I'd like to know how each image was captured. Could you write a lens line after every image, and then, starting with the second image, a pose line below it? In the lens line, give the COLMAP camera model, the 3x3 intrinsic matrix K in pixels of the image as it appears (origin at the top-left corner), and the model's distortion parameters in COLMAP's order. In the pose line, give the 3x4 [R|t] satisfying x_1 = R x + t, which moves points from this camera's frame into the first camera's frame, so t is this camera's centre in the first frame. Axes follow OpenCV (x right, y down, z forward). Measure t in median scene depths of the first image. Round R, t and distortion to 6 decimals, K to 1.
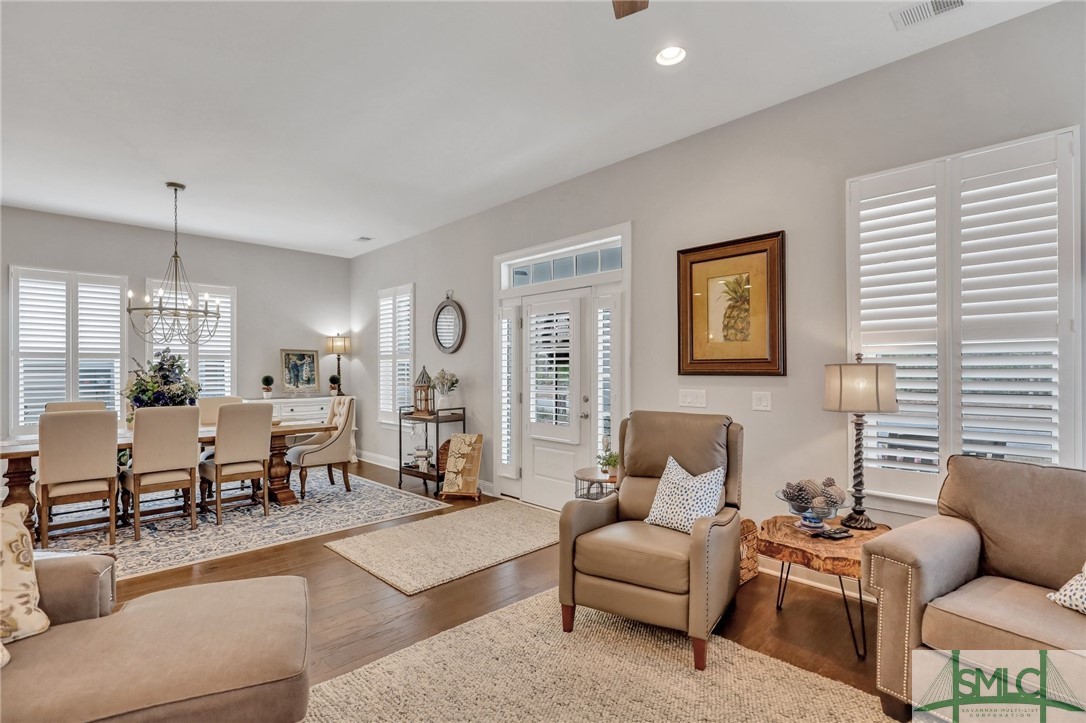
lens RADIAL K [[538.1, 0, 546.9], [0, 538.1, 366.1], [0, 0, 1]] dist [0.023559, -0.000809]
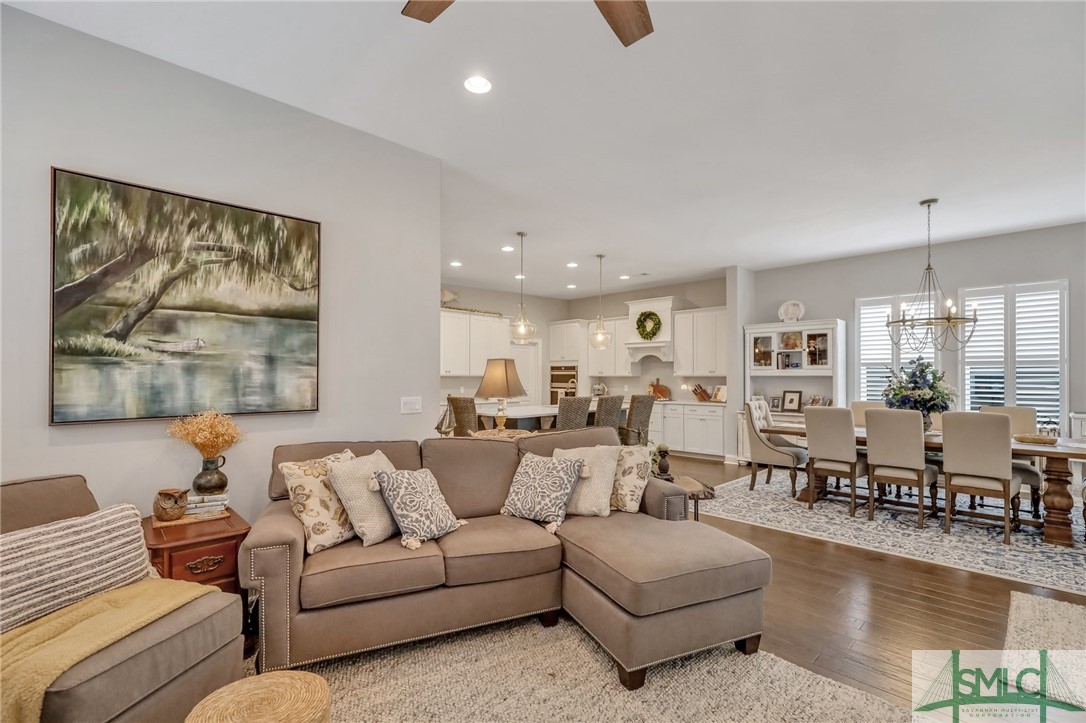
lens RADIAL K [[494.6, 0, 550.2], [0, 494.6, 371.8], [0, 0, 1]] dist [0.001662, -0.000950]
pose [[0.015583, -0.004637, -0.999868, 0.273635], [0.002832, 0.999985, -0.004593, 0.000592], [0.999875, -0.002760, 0.015596, 0.256127]]
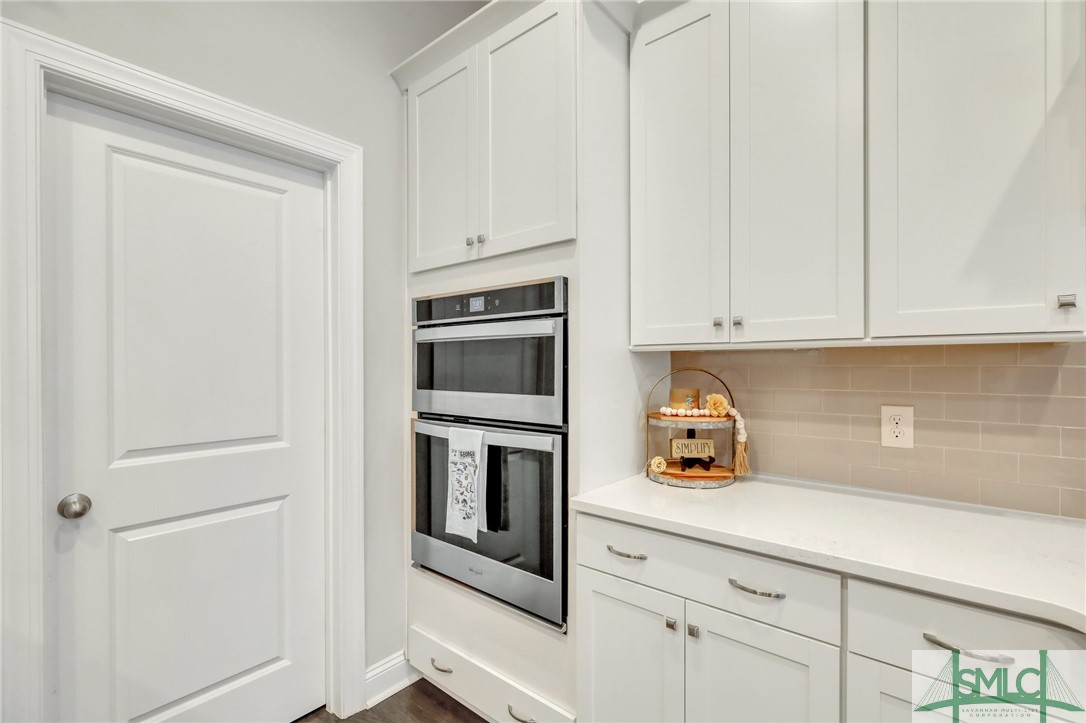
lens RADIAL K [[494.6, 0, 551.1], [0, 494.6, 366.2], [0, 0, 1]] dist [0.001662, -0.000950]
pose [[0.109393, 0.005060, -0.993986, -1.451894], [0.006777, 0.999960, 0.005836, 0.018615], [0.993975, -0.007374, 0.109354, 0.355451]]
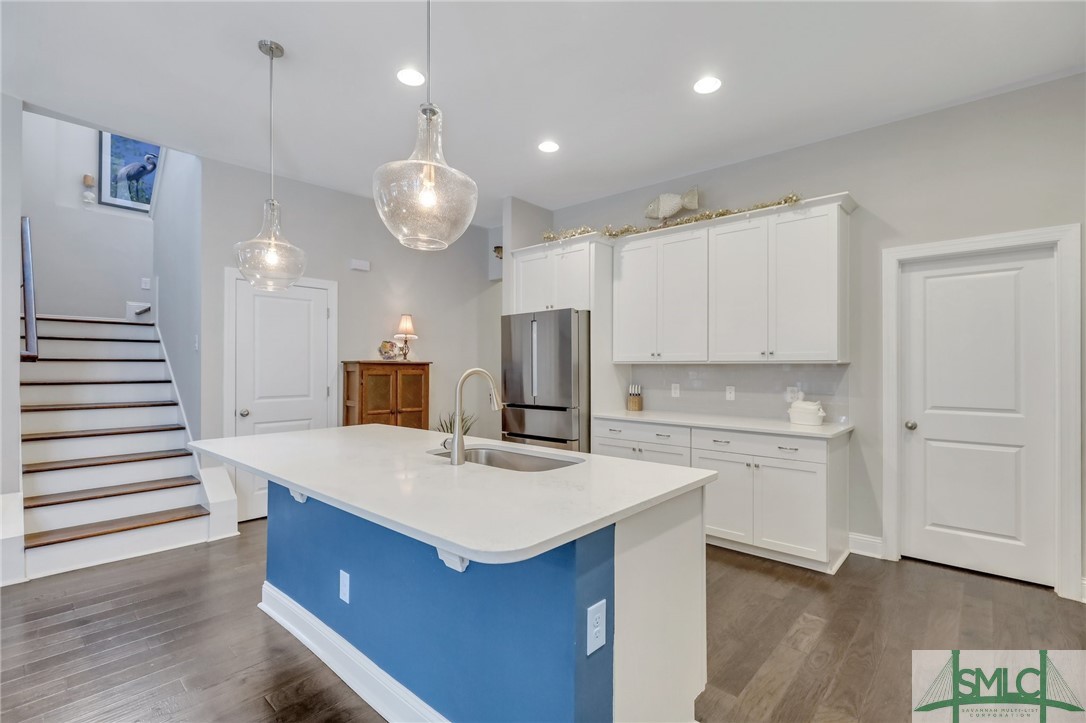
lens RADIAL K [[494.6, 0, 549.2], [0, 494.6, 365.6], [0, 0, 1]] dist [0.001662, -0.000950]
pose [[-0.997279, 0.003949, -0.073620, -1.198467], [0.004777, 0.999927, -0.011075, 0.017929], [0.073571, -0.011396, -0.997225, 0.775551]]
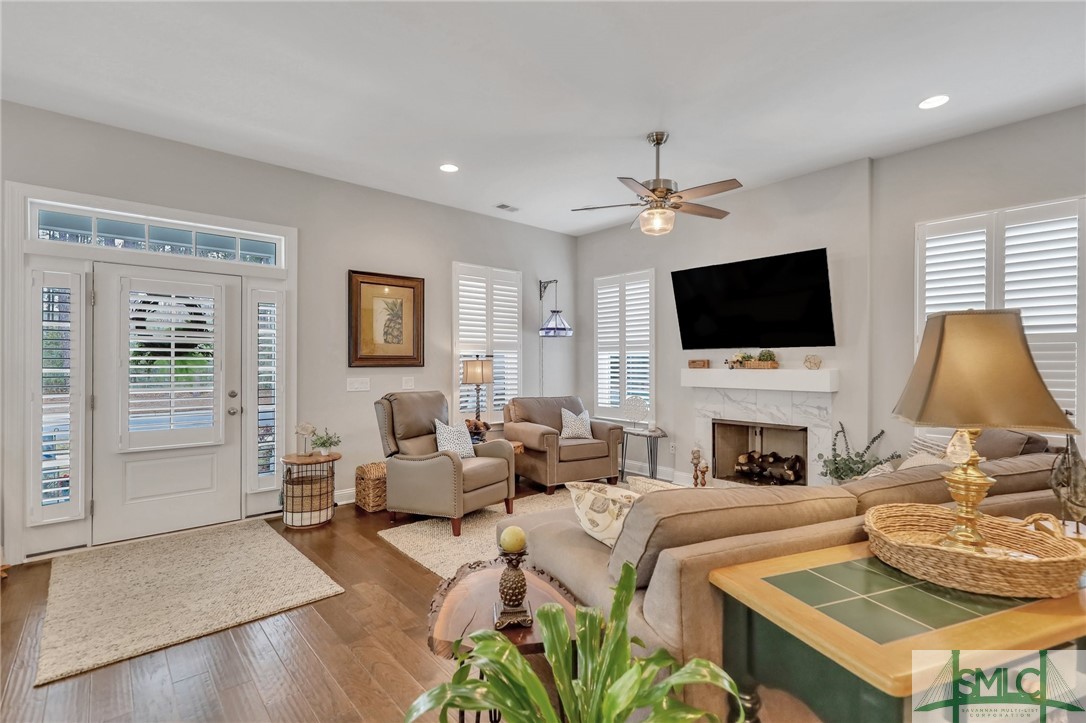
lens RADIAL K [[494.6, 0, 545.1], [0, 494.6, 362.2], [0, 0, 1]] dist [0.001662, -0.000950]
pose [[0.041949, 0.002918, 0.999115, -0.754393], [-0.006105, 0.999978, -0.002664, 0.004450], [-0.999101, -0.005988, 0.041966, 0.406256]]
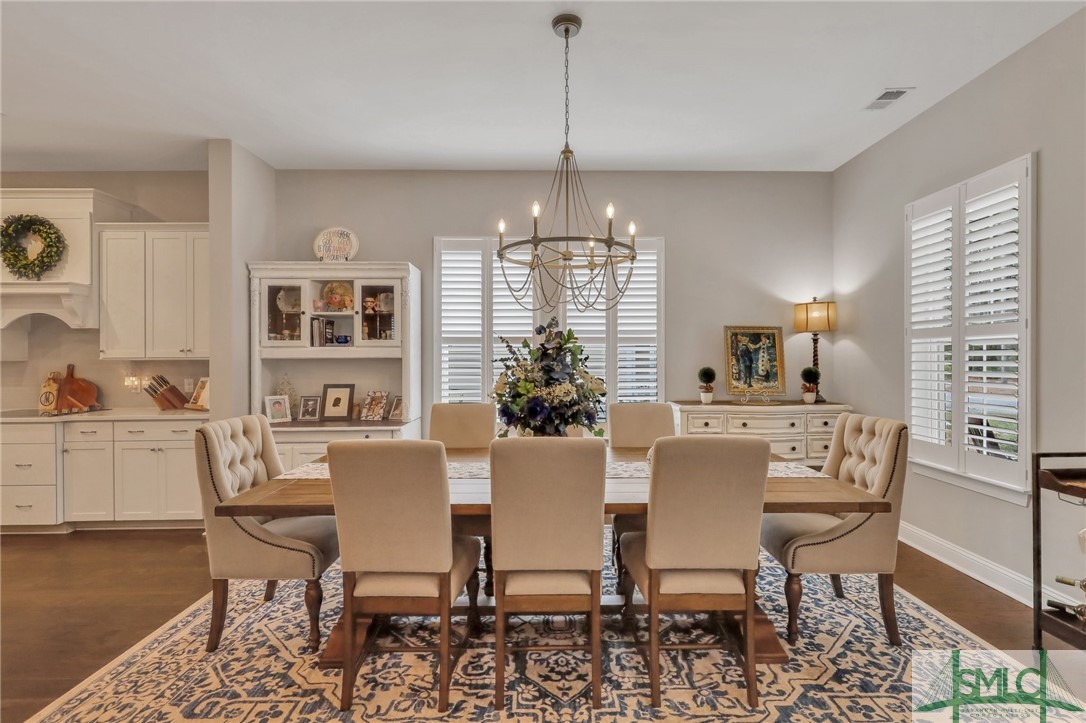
lens RADIAL K [[494.6, 0, 547.9], [0, 494.6, 360.2], [0, 0, 1]] dist [0.001662, -0.000950]
pose [[0.728426, 0.003396, -0.685116, -0.360139], [0.002739, 0.999965, 0.007868, 0.005662], [0.685119, -0.007608, 0.728391, 0.636211]]
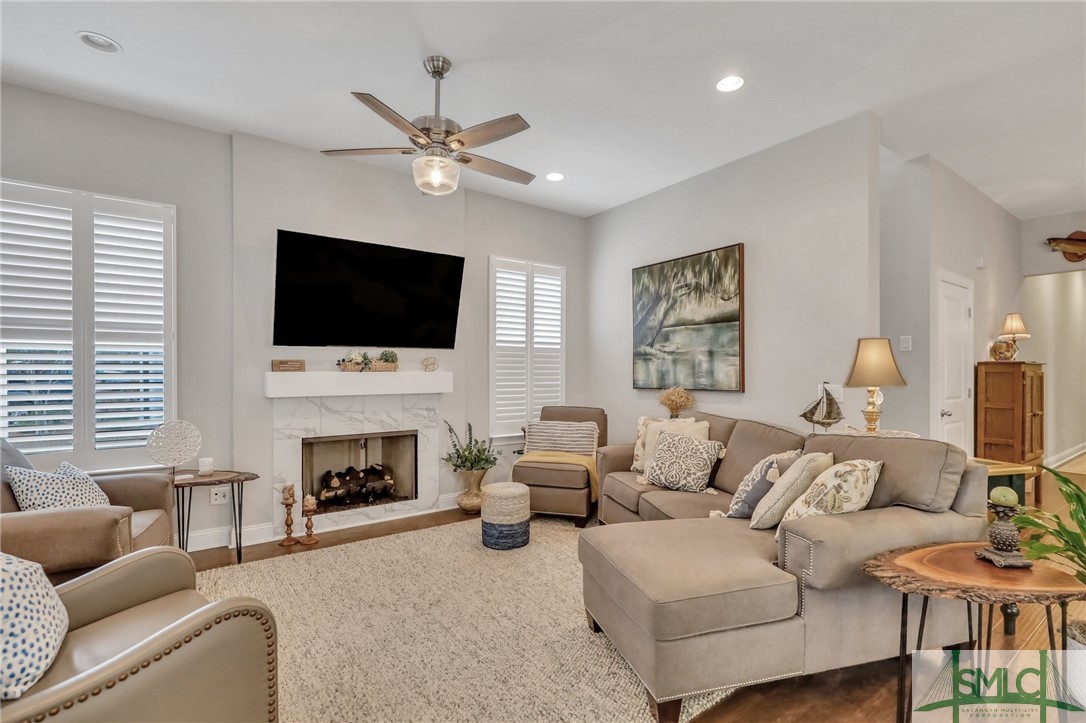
lens RADIAL K [[494.6, 0, 547.2], [0, 494.6, 371.2], [0, 0, 1]] dist [0.001662, -0.000950]
pose [[-0.990393, 0.003930, 0.138229, -0.179930], [0.002992, 0.999971, -0.006995, 0.018766], [-0.138252, -0.006514, -0.990376, 0.829181]]
